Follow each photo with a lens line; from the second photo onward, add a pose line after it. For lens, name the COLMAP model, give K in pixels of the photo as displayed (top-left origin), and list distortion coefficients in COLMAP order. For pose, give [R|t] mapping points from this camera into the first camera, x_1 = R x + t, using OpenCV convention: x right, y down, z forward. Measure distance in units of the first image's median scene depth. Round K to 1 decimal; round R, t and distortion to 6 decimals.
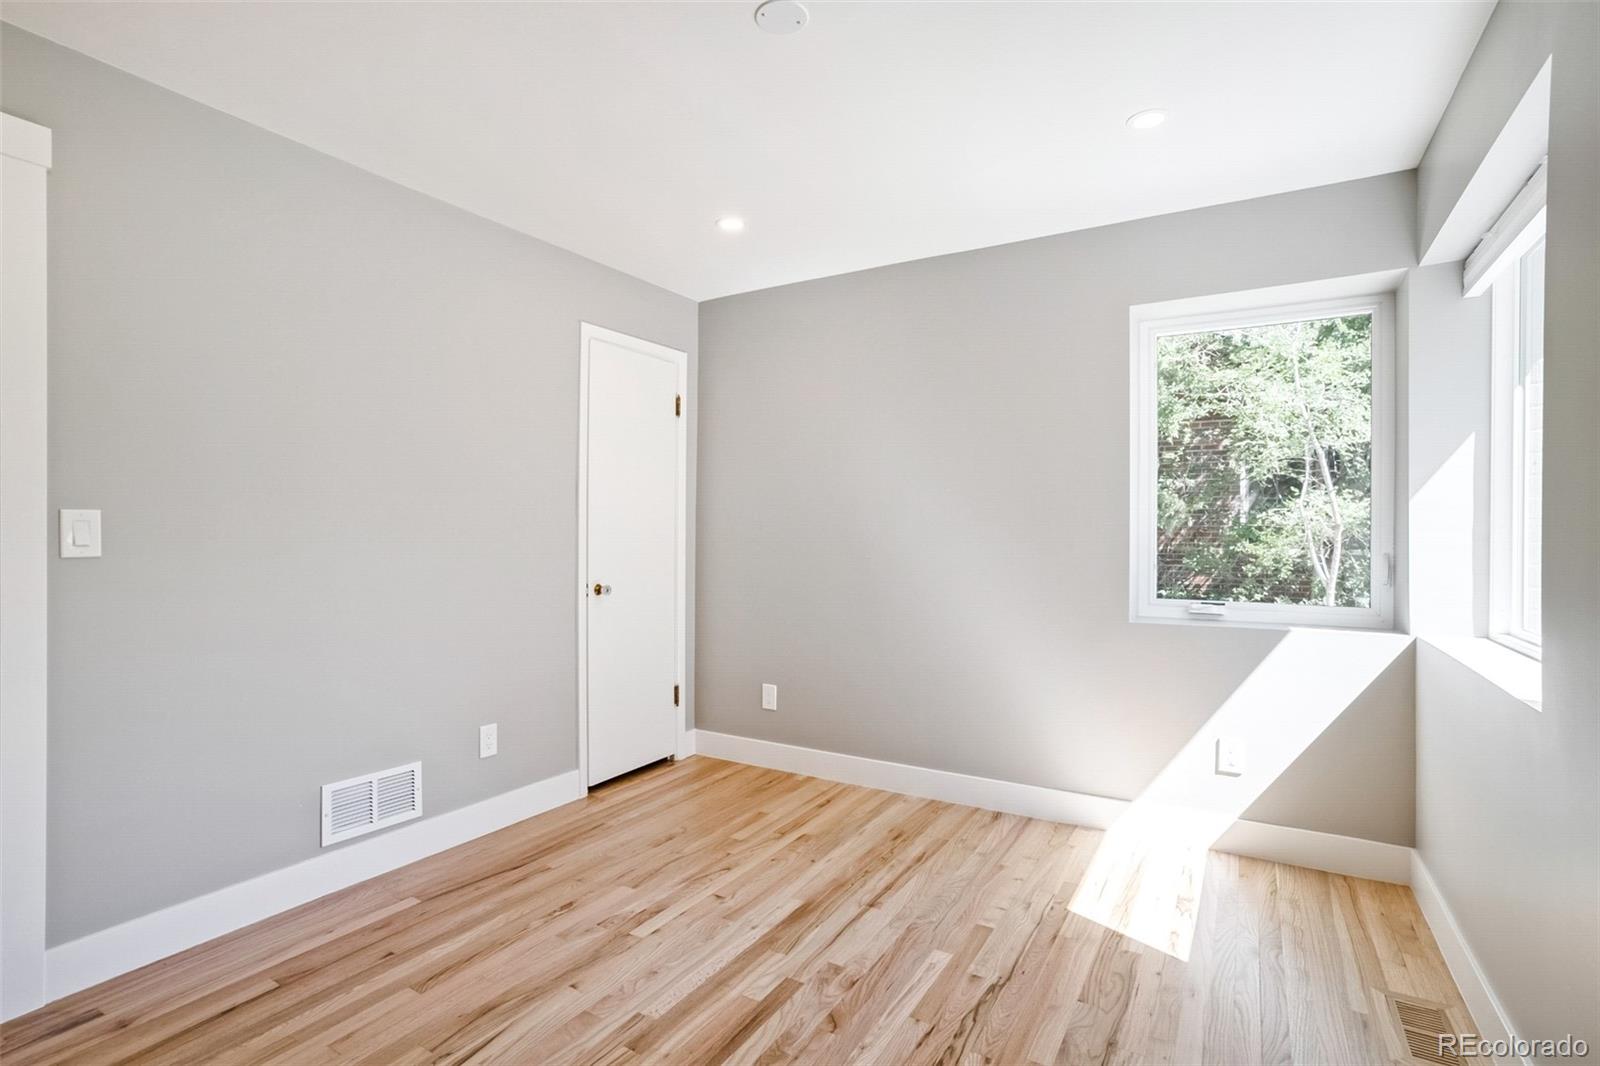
lens RADIAL K [[767.5, 0, 788.3], [0, 767.5, 526.7], [0, 0, 1]] dist [-0.036278, 0.014888]
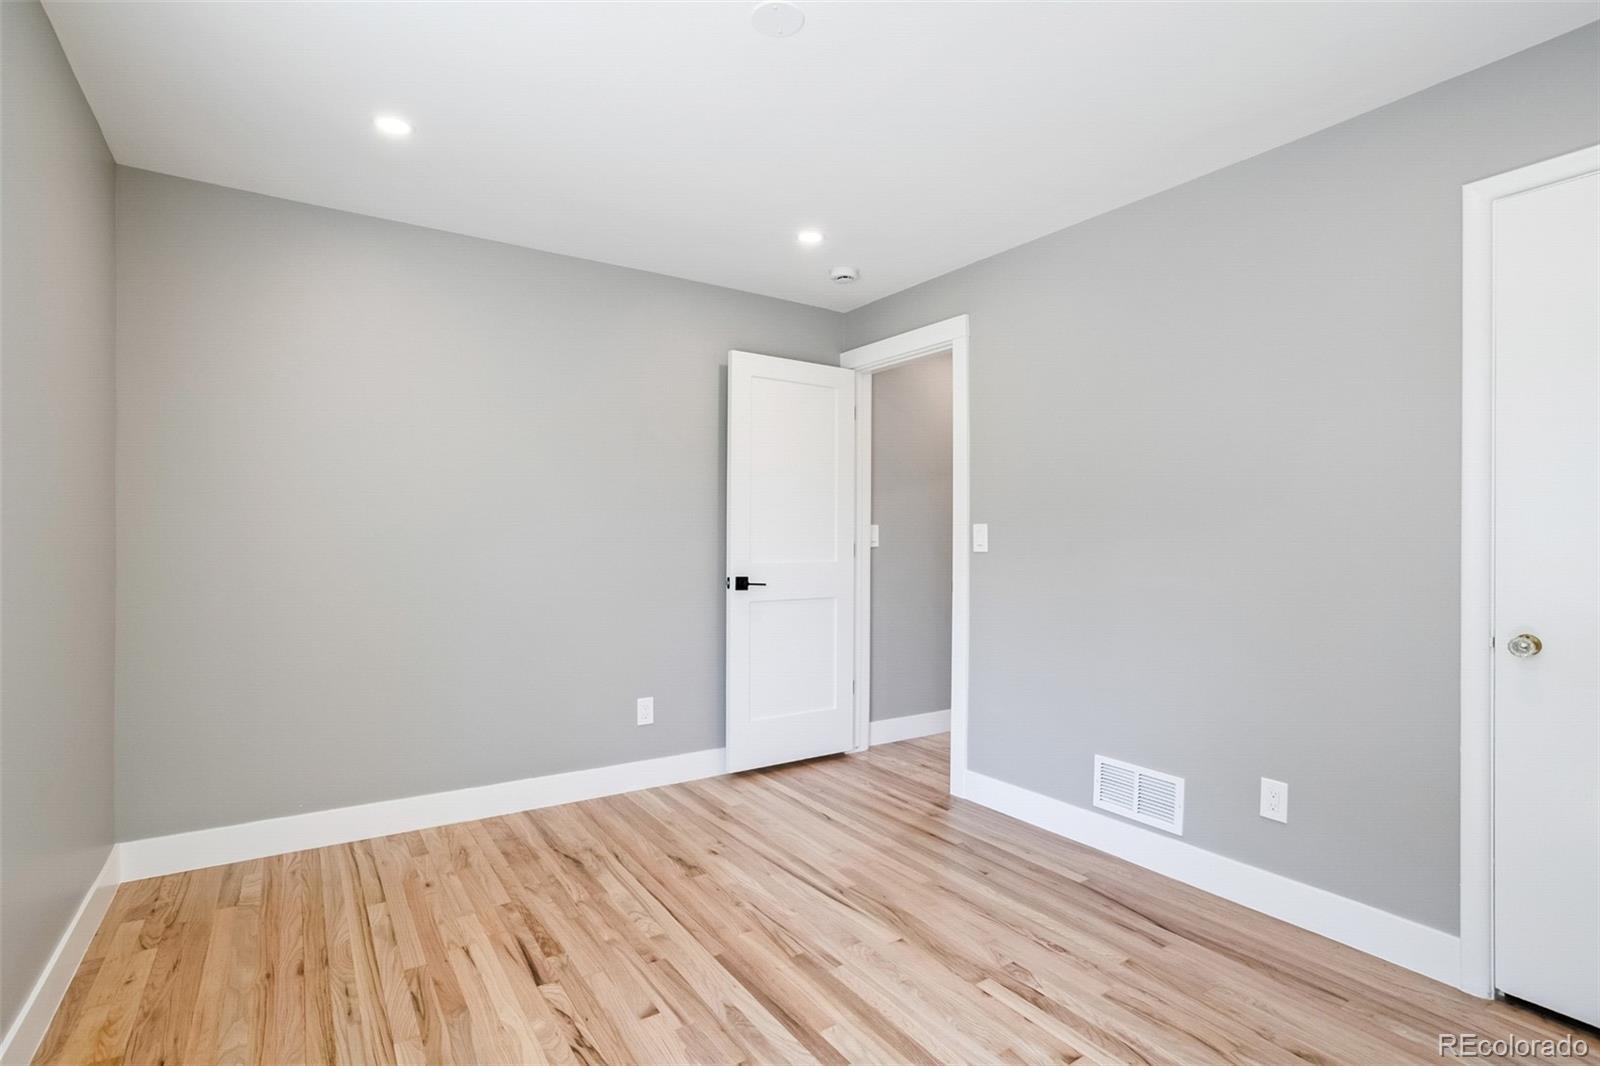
lens RADIAL K [[767.5, 0, 795.2], [0, 767.5, 531.7], [0, 0, 1]] dist [-0.036278, 0.014888]
pose [[-0.416843, -0.006569, -0.908955, 0.597915], [0.002978, 0.999959, -0.008593, 0.005649], [0.908974, -0.006288, -0.416806, 0.977540]]
